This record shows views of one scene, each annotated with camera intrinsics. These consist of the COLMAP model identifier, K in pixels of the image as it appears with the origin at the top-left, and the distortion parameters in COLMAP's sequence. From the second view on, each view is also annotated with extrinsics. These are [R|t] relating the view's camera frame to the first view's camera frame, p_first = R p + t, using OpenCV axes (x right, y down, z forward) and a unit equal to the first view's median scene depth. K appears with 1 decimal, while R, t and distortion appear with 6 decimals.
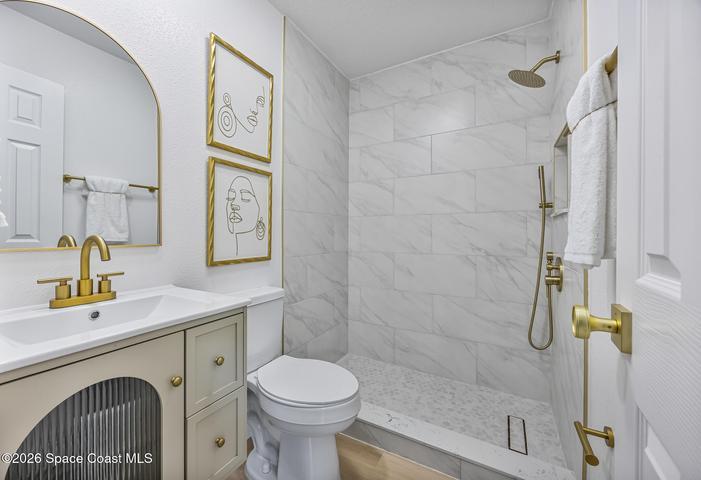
lens RADIAL K [[277.0, 0, 350.5], [0, 277.0, 240.0], [0, 0, 1]] dist [-0.000503, -0.000046]
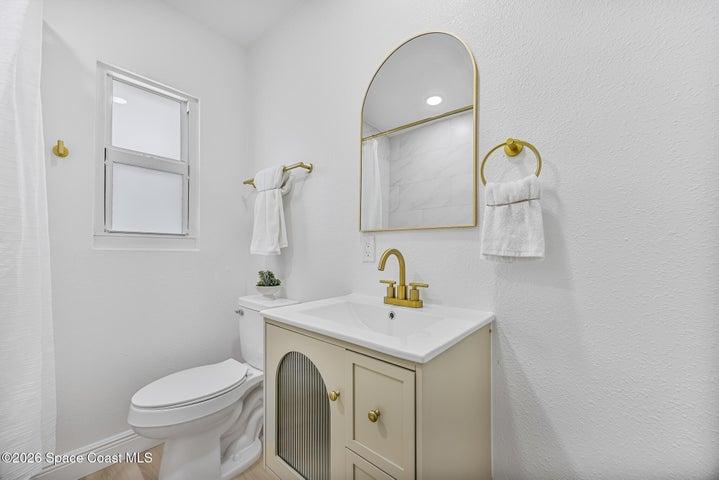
lens RADIAL K [[277.6, 0, 358.8], [0, 277.6, 244.7], [0, 0, 1]] dist [-0.001627, -0.000150]
pose [[-0.207718, -0.013818, -0.978091, 0.297905], [-0.023087, 0.999691, -0.009220, -0.022654], [0.977916, 0.020666, -0.207973, 1.099780]]
